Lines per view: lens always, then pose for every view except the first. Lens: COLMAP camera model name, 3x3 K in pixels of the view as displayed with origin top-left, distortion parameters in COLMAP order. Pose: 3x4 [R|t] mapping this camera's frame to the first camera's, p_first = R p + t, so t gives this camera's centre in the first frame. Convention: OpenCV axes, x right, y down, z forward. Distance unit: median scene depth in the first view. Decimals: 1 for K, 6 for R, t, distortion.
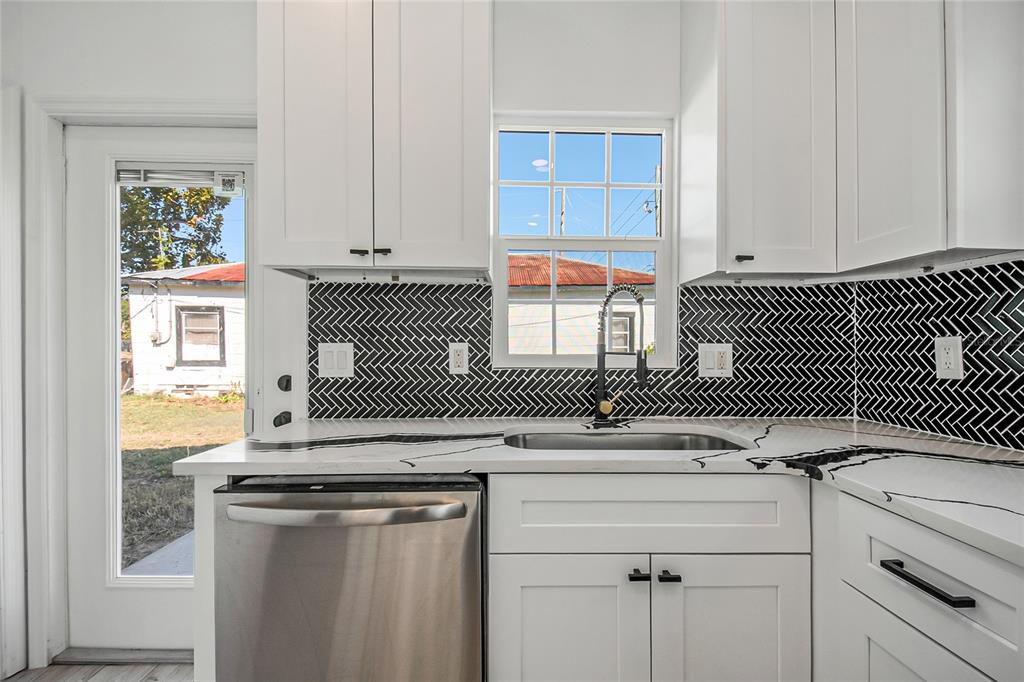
lens RADIAL K [[451.5, 0, 517.3], [0, 451.5, 349.4], [0, 0, 1]] dist [0.021263, -0.000236]
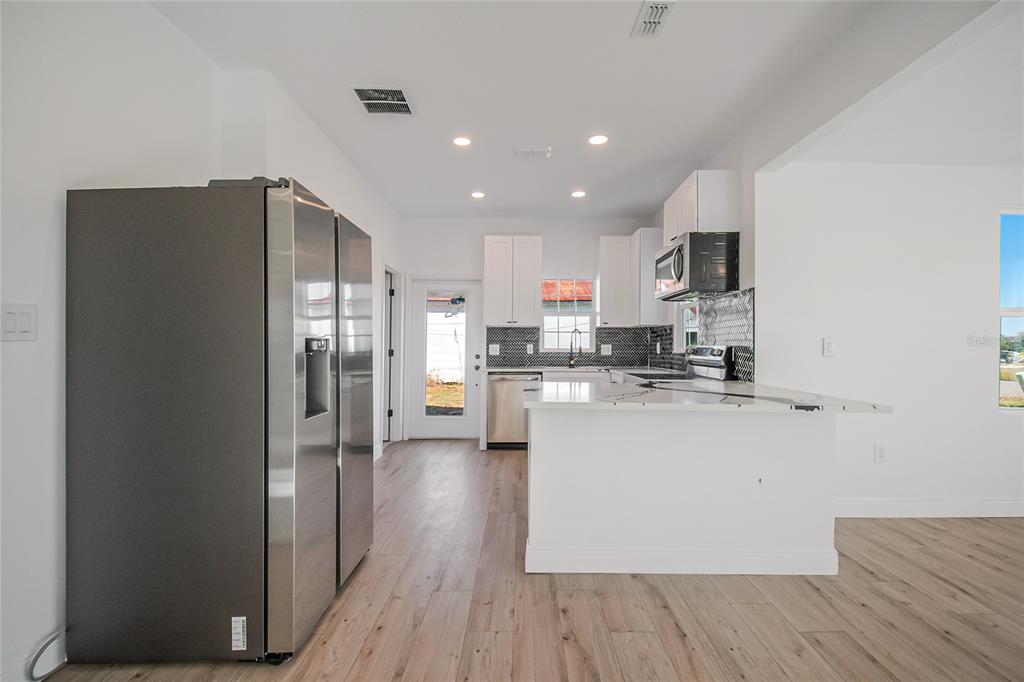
lens RADIAL K [[449.7, 0, 528.0], [0, 449.7, 345.7], [0, 0, 1]] dist [-0.004369, -0.000801]
pose [[0.999644, -0.000079, -0.026664, -0.055156], [0.000015, 0.999997, -0.002416, 0.001809], [0.026664, 0.002414, 0.999642, -2.390358]]
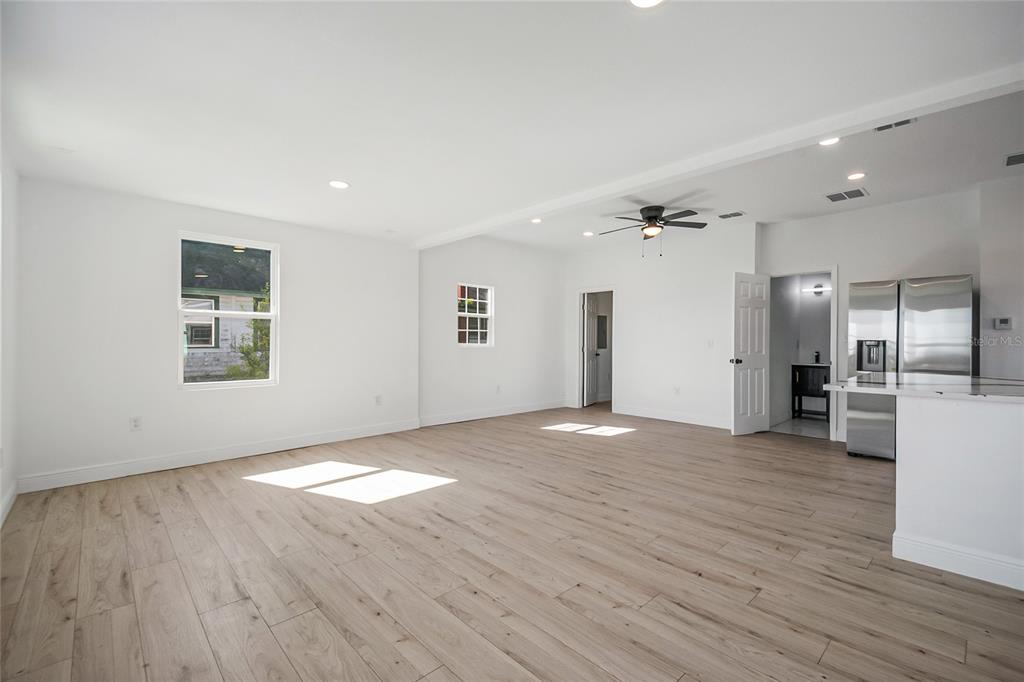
lens RADIAL K [[443.1, 0, 533.5], [0, 443.1, 342.9], [0, 0, 1]] dist [0.042772, -0.000011]
pose [[-0.729663, -0.007631, -0.683764, 2.759751], [-0.011021, 0.999939, 0.000600, 0.025362], [0.683718, 0.007974, -0.729703, -0.678573]]
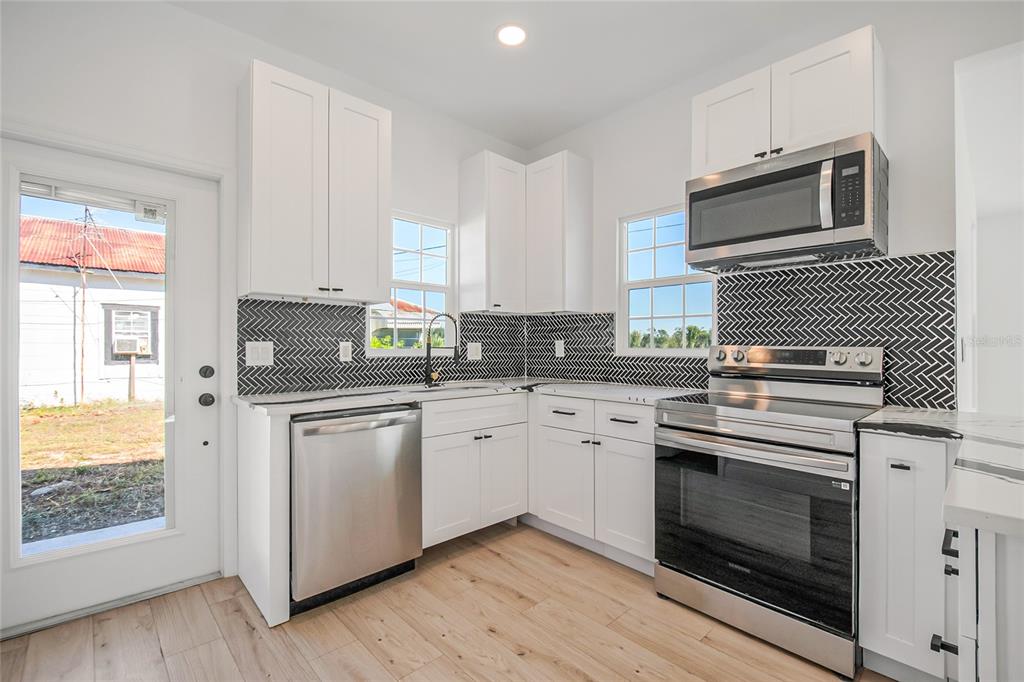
lens RADIAL K [[457.9, 0, 515.1], [0, 457.9, 344.4], [0, 0, 1]] dist [0.006973, -0.007669]
pose [[0.750491, 0.000615, 0.660880, -0.751649], [-0.001989, 0.999997, 0.001329, -0.009022], [-0.660878, -0.002312, 0.750490, -0.616076]]
